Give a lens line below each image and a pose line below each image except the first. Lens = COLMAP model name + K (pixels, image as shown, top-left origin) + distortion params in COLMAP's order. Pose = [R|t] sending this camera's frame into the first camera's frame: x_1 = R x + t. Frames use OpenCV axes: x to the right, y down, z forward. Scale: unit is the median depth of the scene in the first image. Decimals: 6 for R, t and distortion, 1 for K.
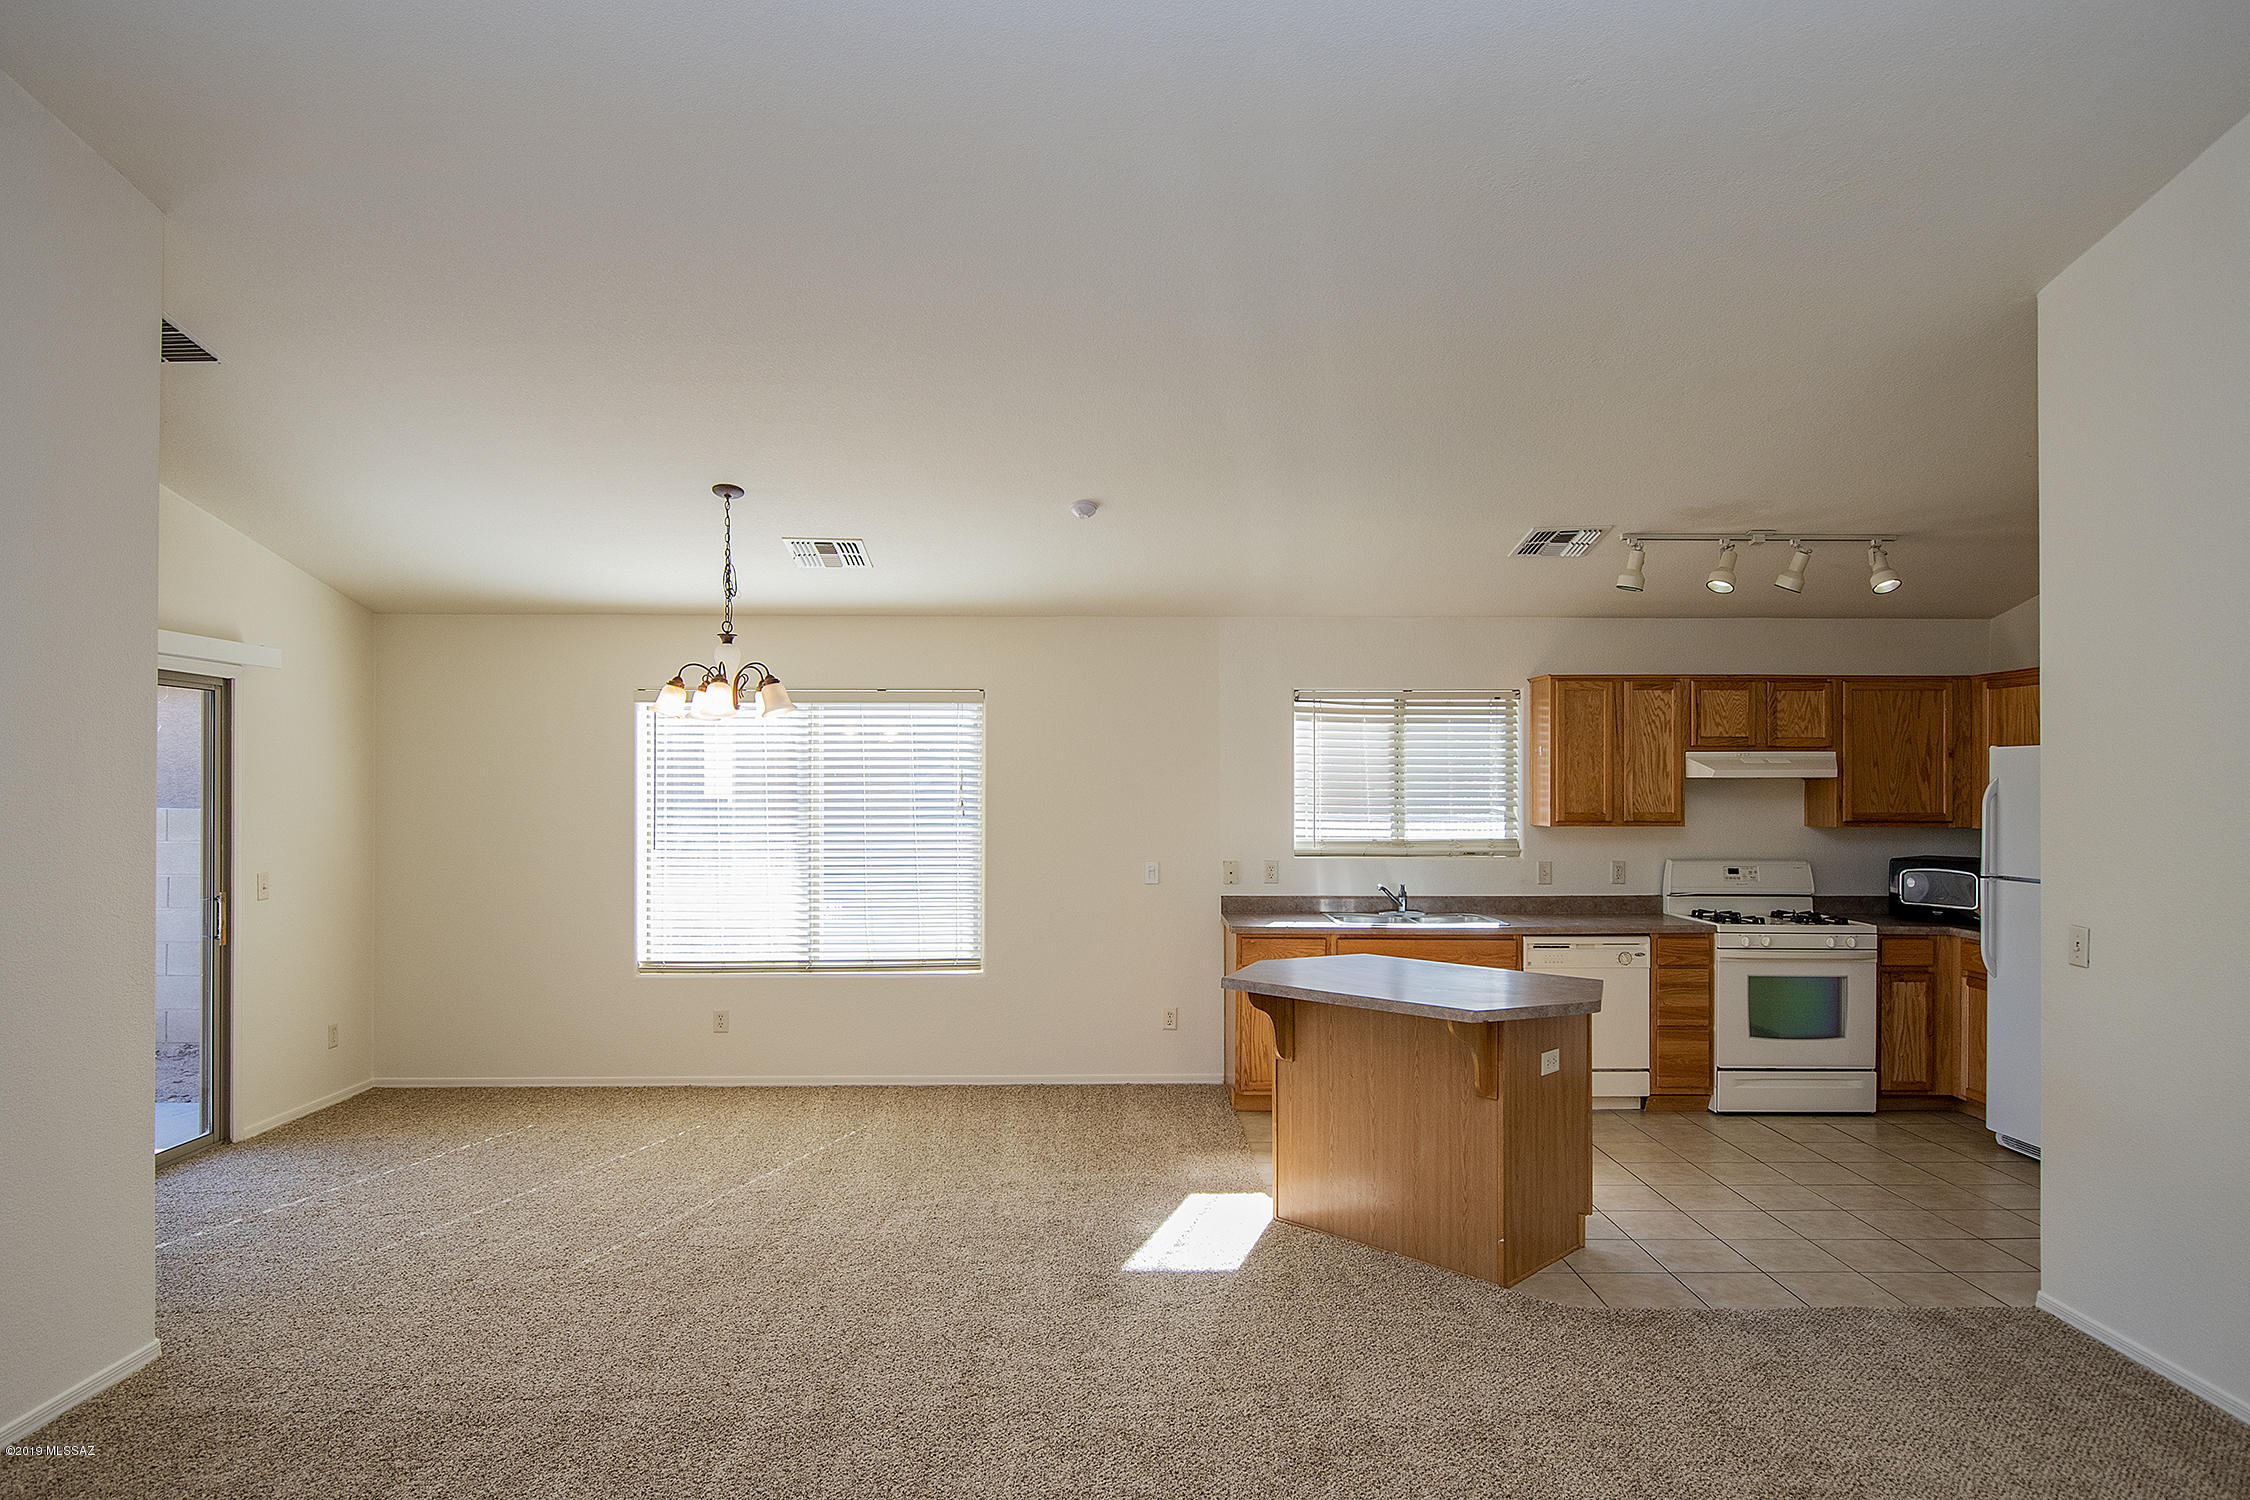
lens RADIAL K [[1279.3, 0, 1133.7], [0, 1279.3, 781.9], [0, 0, 1]] dist [0.005203, 0.000431]
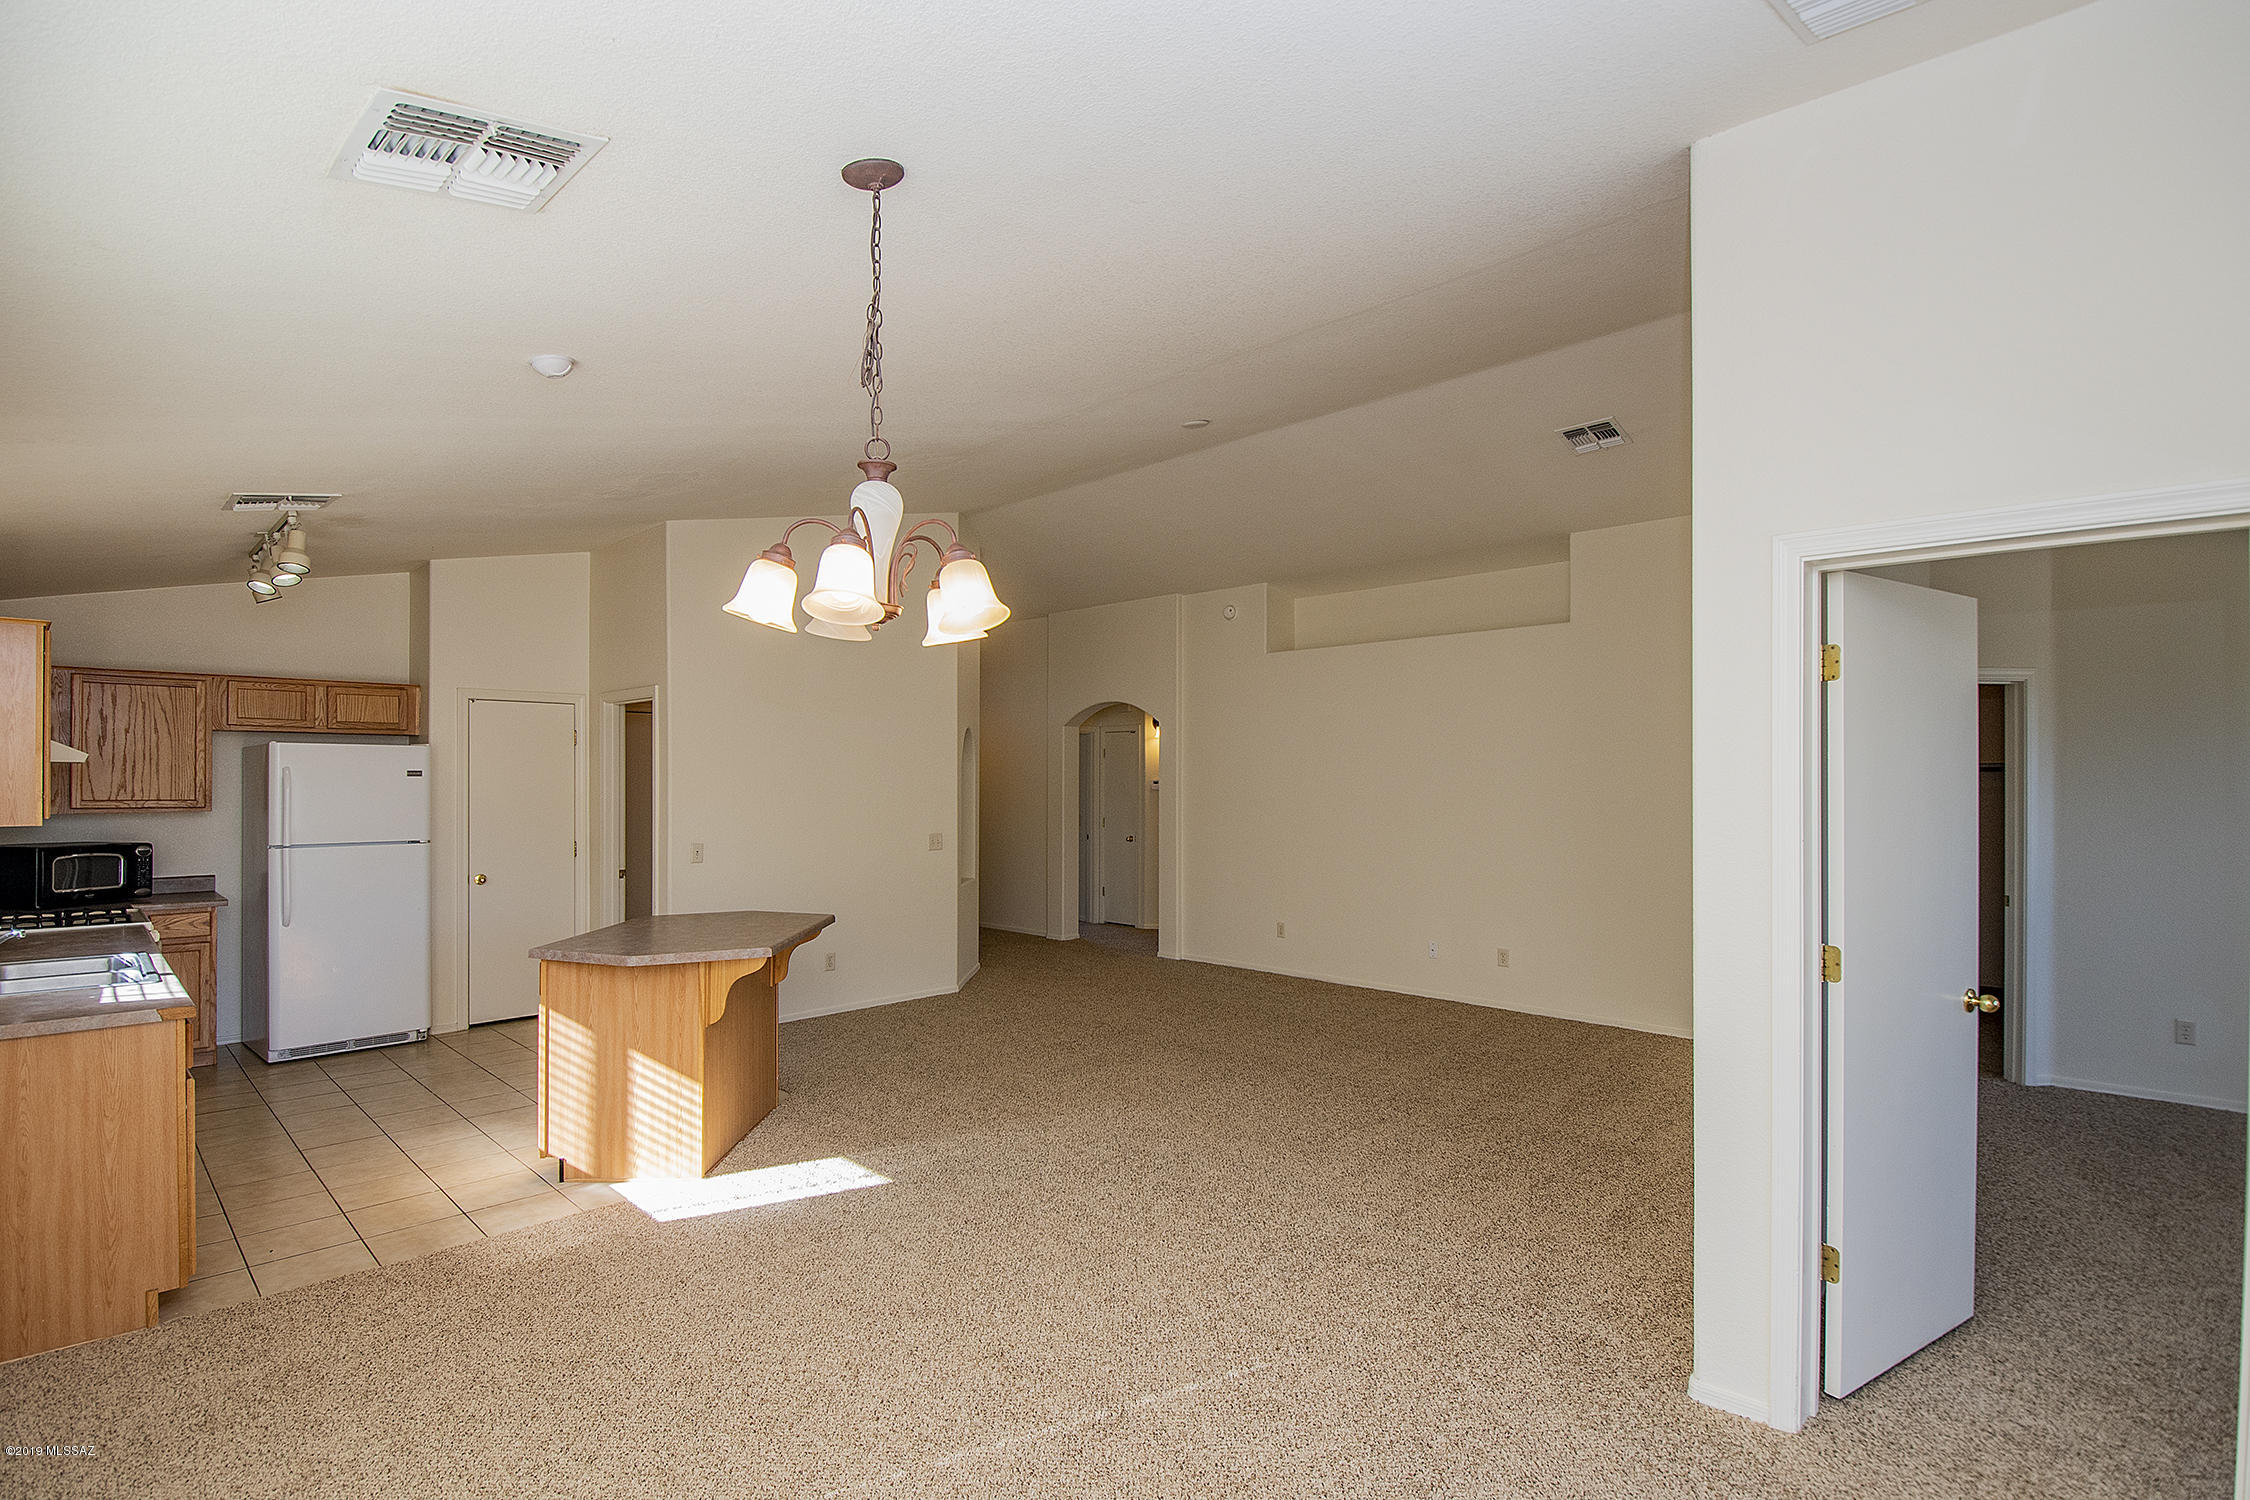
lens RADIAL K [[1069.5, 0, 1128.6], [0, 1069.5, 773.0], [0, 0, 1]] dist [0.002131, -0.016208]
pose [[-0.711211, 0.001033, 0.702977, -0.552717], [-0.004348, 0.999973, -0.005868, 0.004098], [-0.702965, -0.007229, -0.711188, 0.993269]]
